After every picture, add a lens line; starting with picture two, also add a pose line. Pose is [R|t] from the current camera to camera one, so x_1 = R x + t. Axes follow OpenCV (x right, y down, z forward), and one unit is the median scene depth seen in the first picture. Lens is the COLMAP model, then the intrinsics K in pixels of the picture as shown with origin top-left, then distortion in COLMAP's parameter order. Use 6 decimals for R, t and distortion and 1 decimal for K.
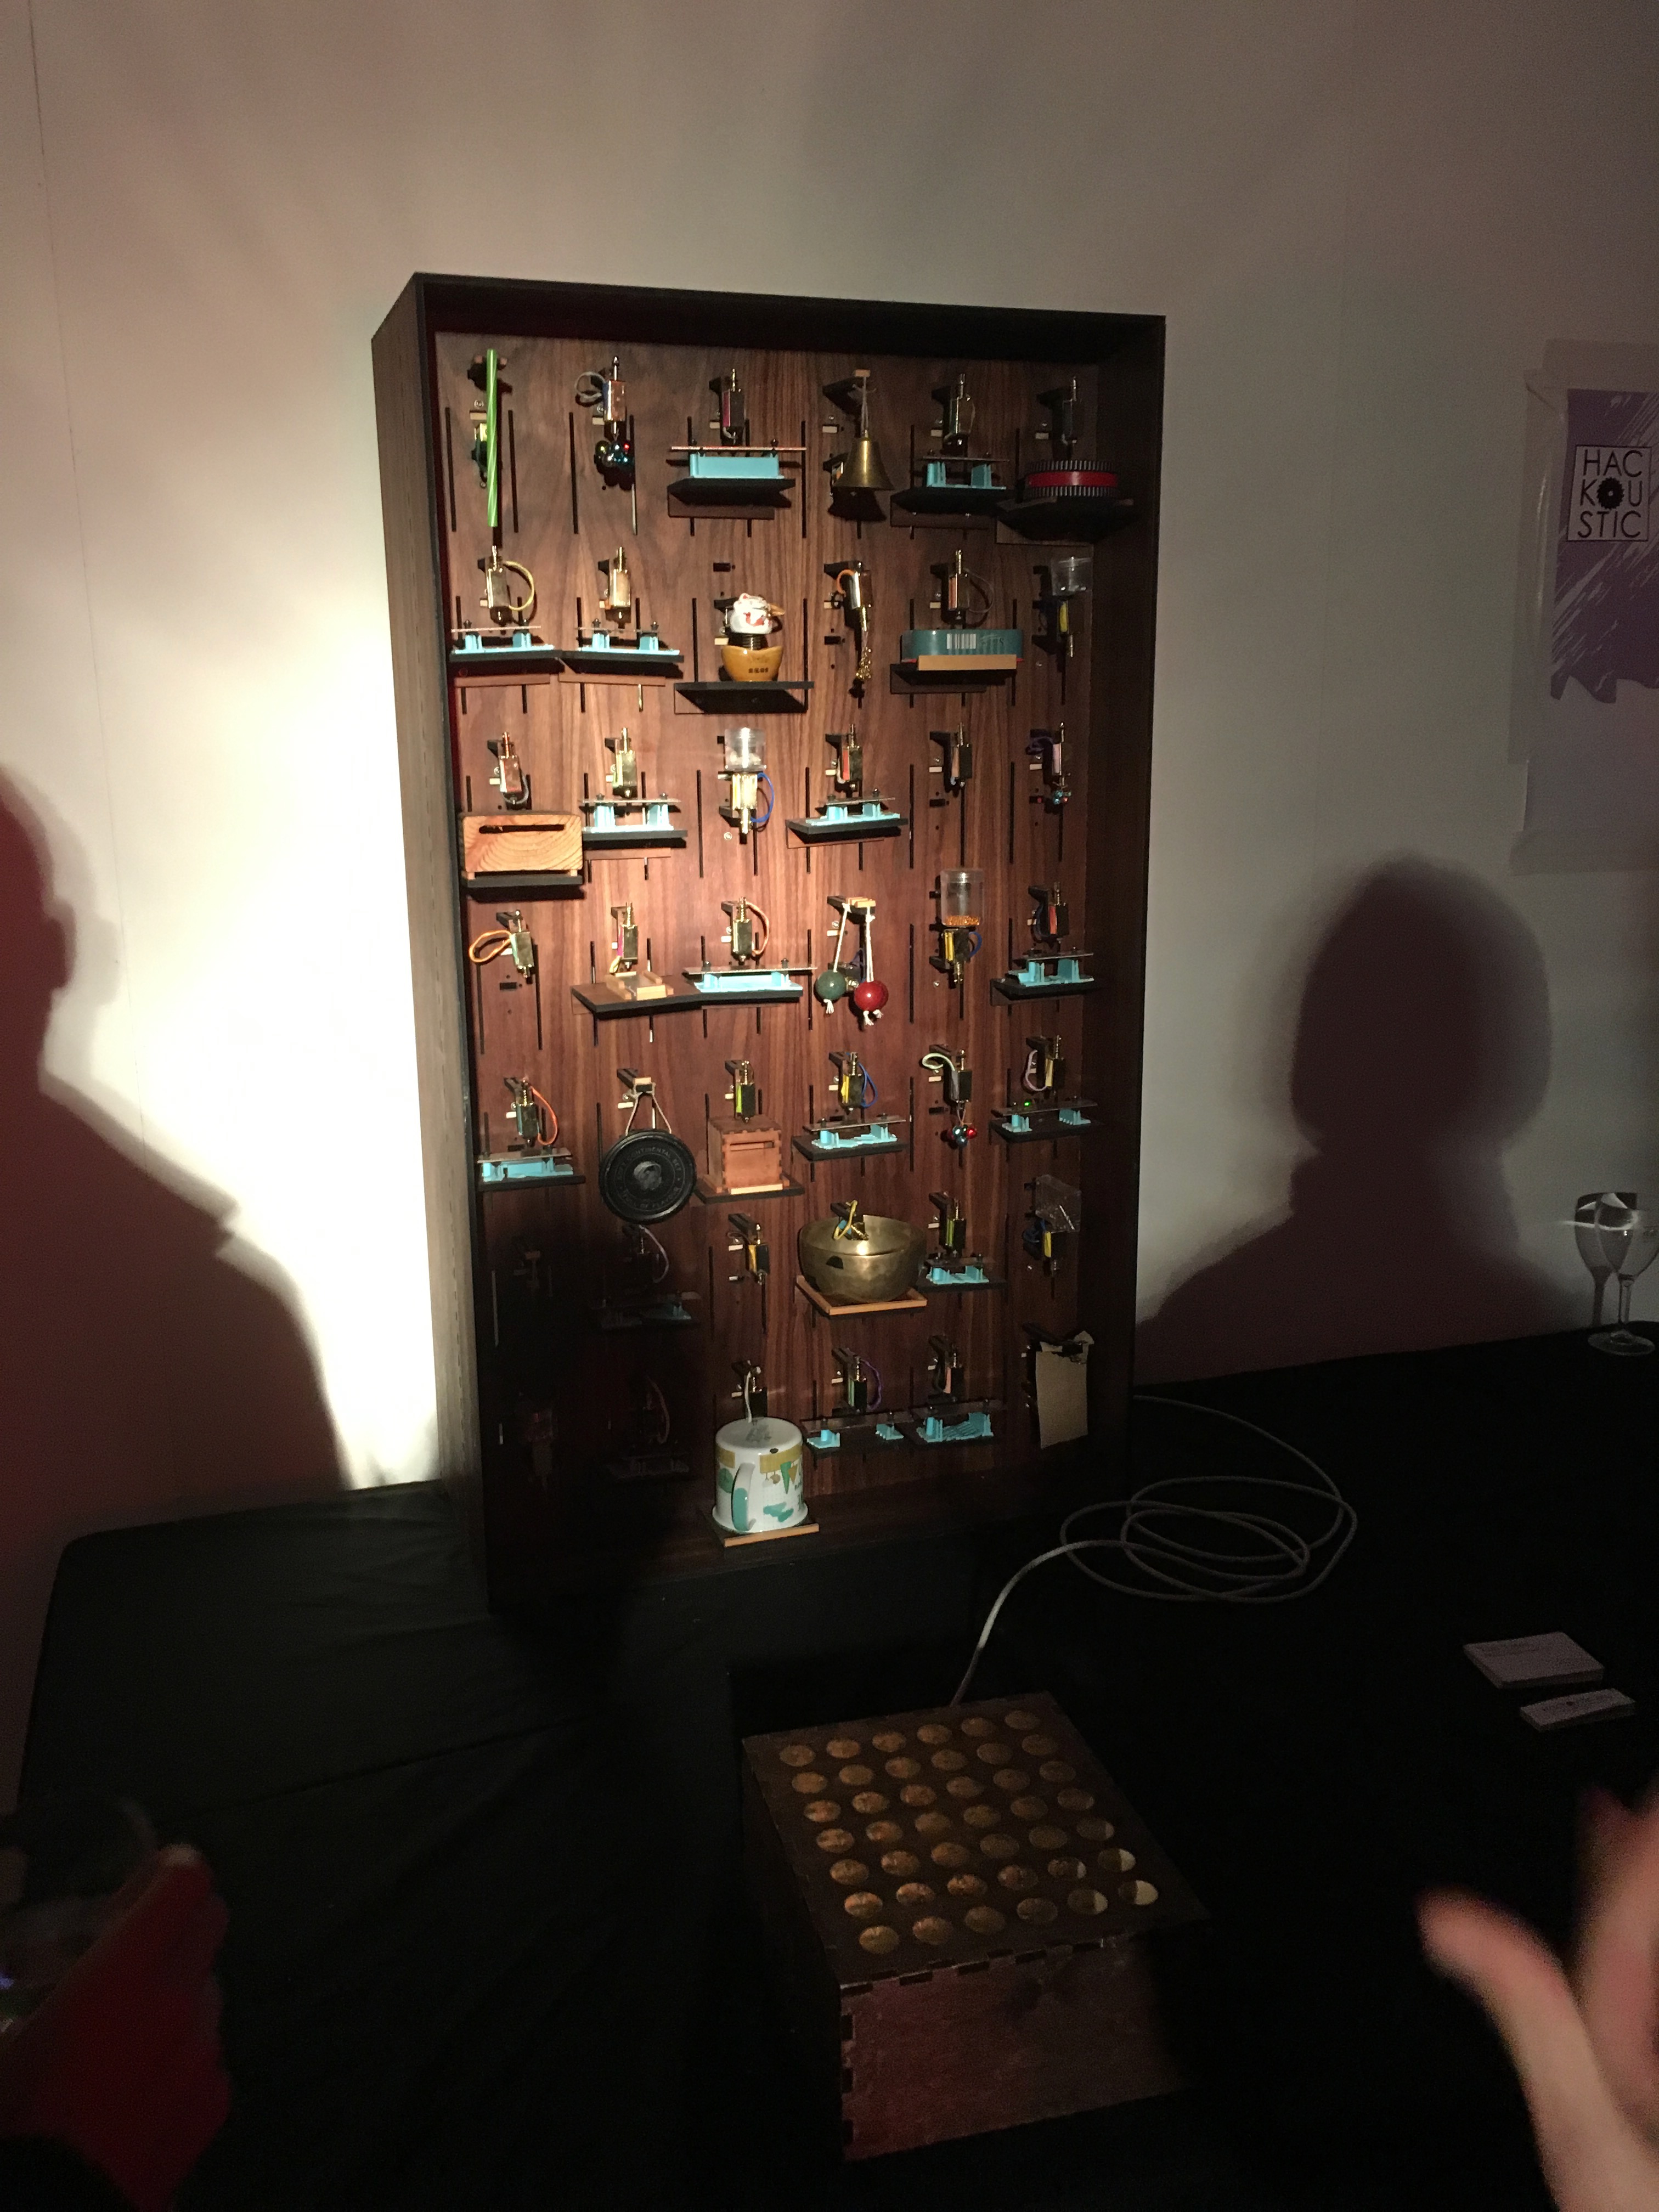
lens RADIAL K [[1877.0, 0, 837.6], [0, 1877.0, 1099.4], [0, 0, 1]] dist [0.046854, -0.032121]
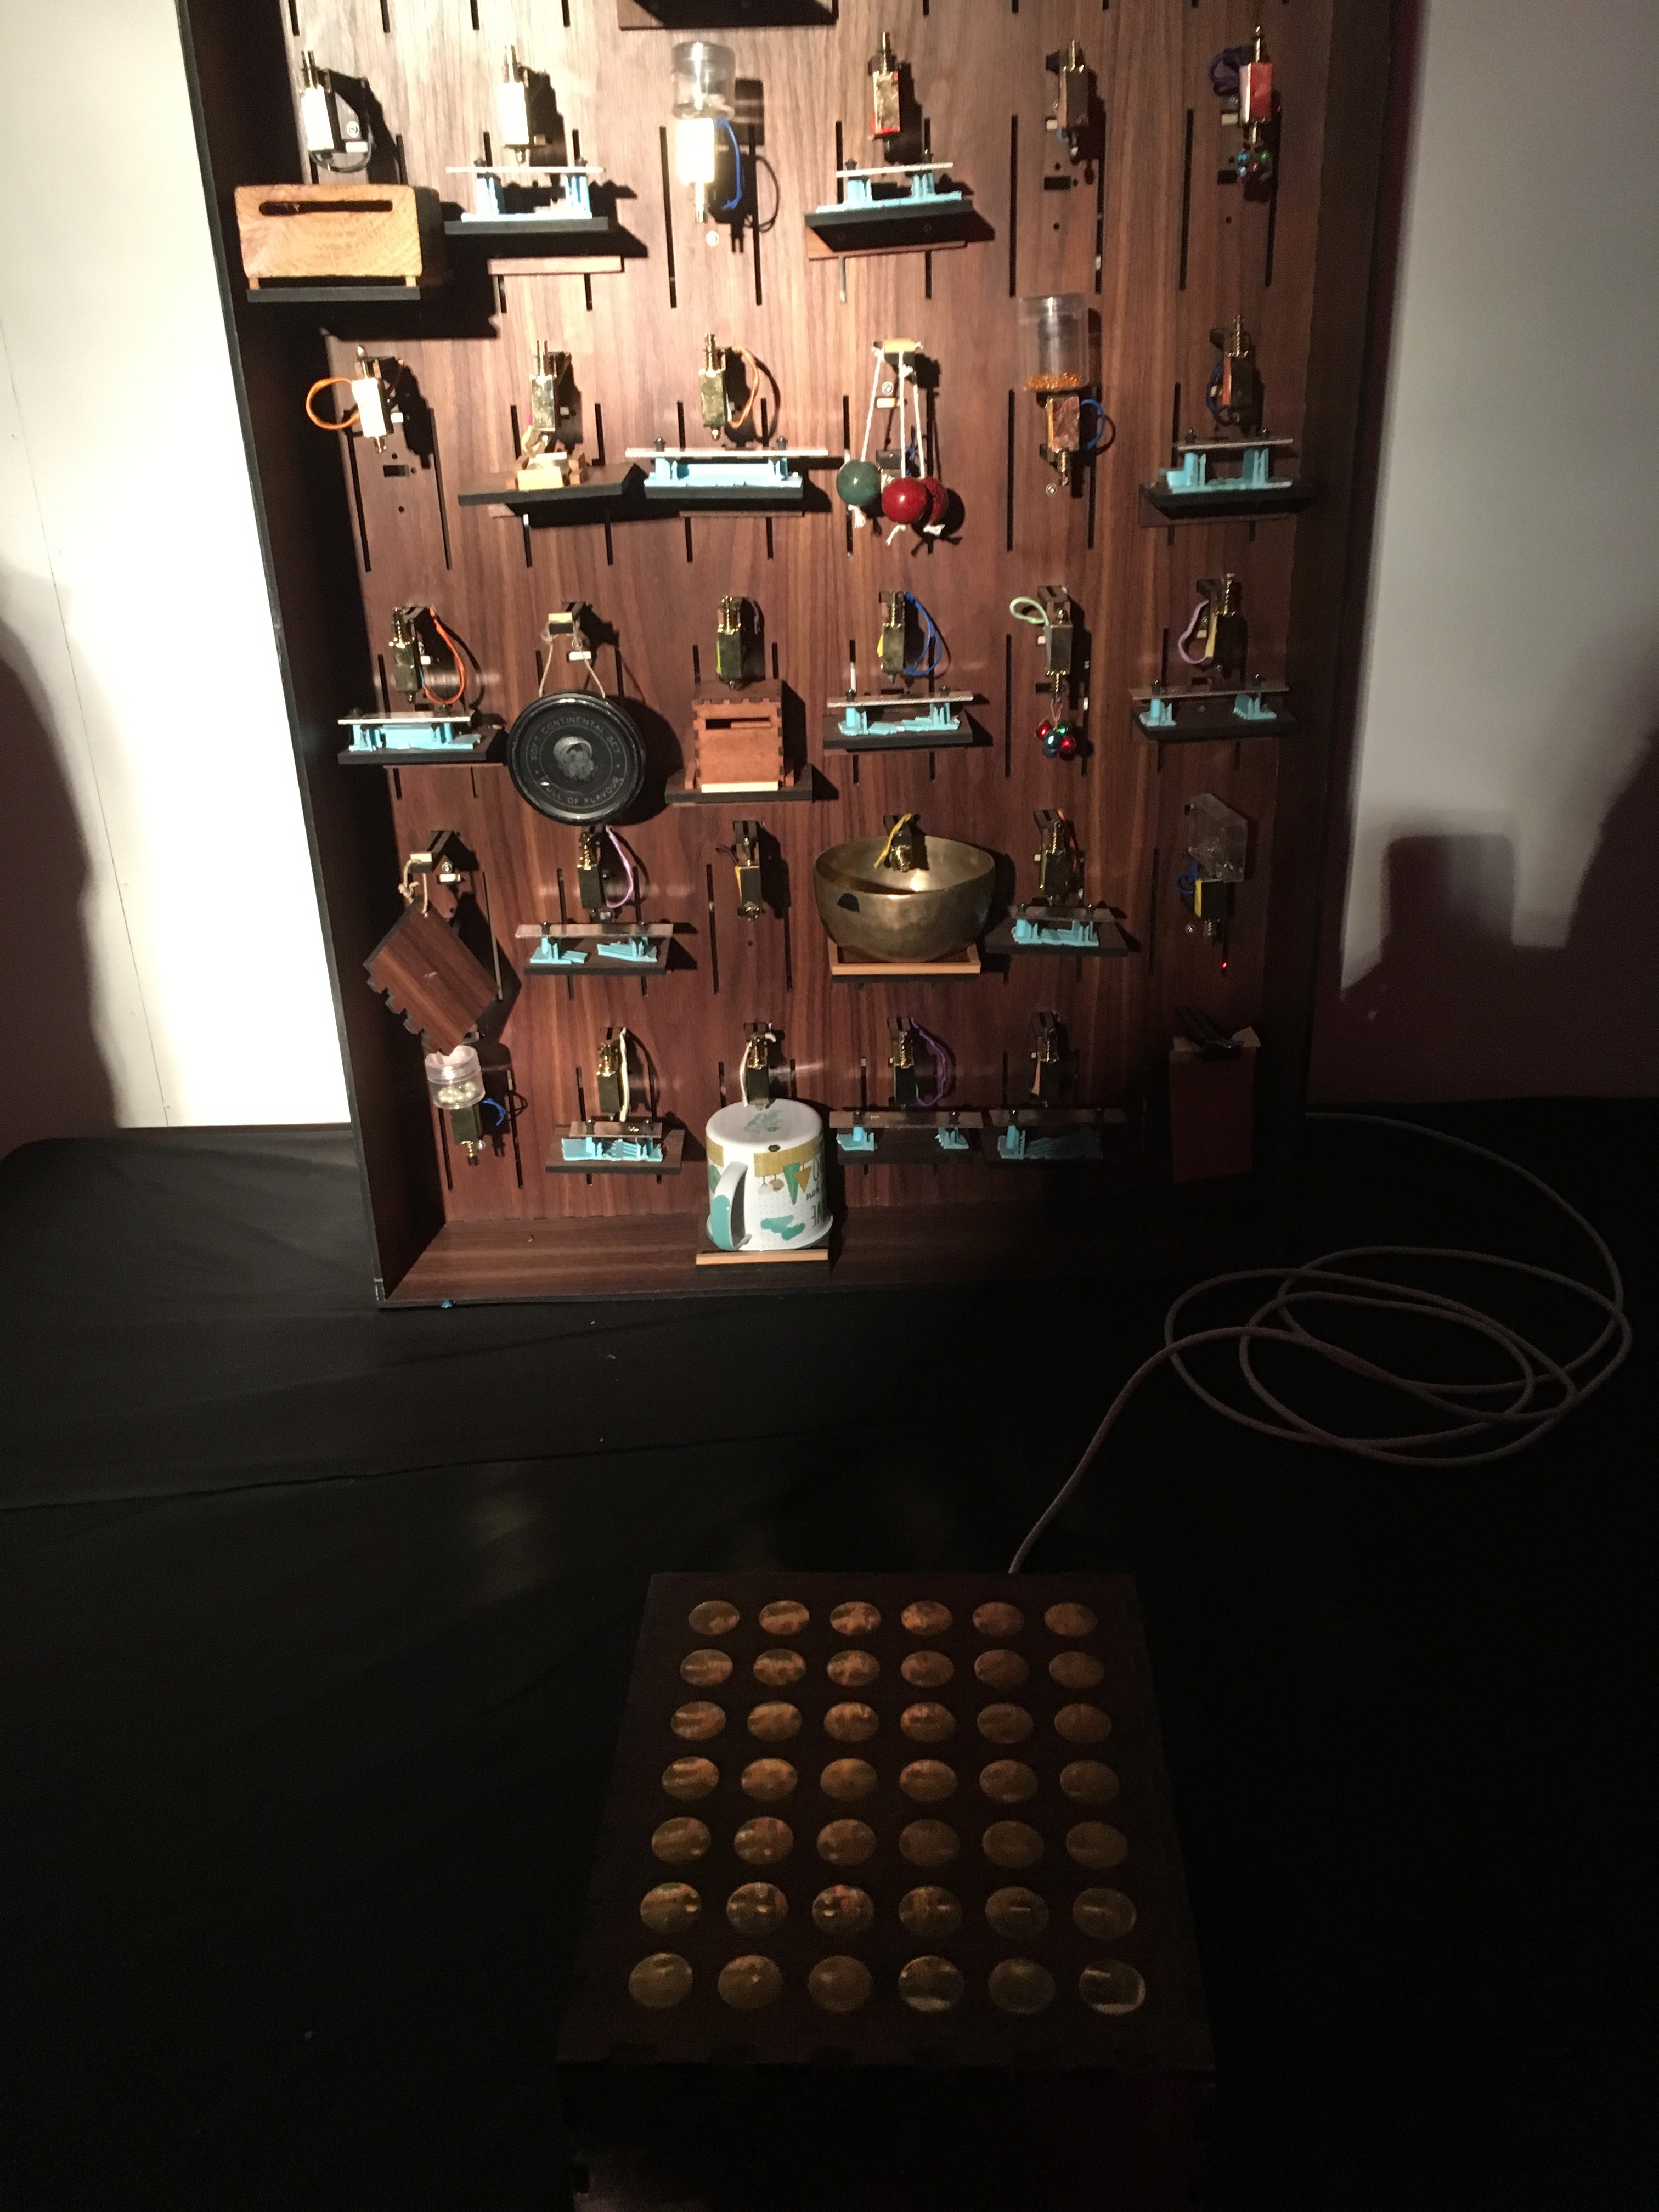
lens RADIAL K [[1877.0, 0, 823.5], [0, 1877.0, 1096.8], [0, 0, 1]] dist [0.046854, -0.032121]
pose [[0.950020, 0.112015, -0.291401, 0.196288], [-0.048092, 0.974782, 0.217917, 0.005925], [0.308462, -0.193011, 0.931449, 0.322725]]
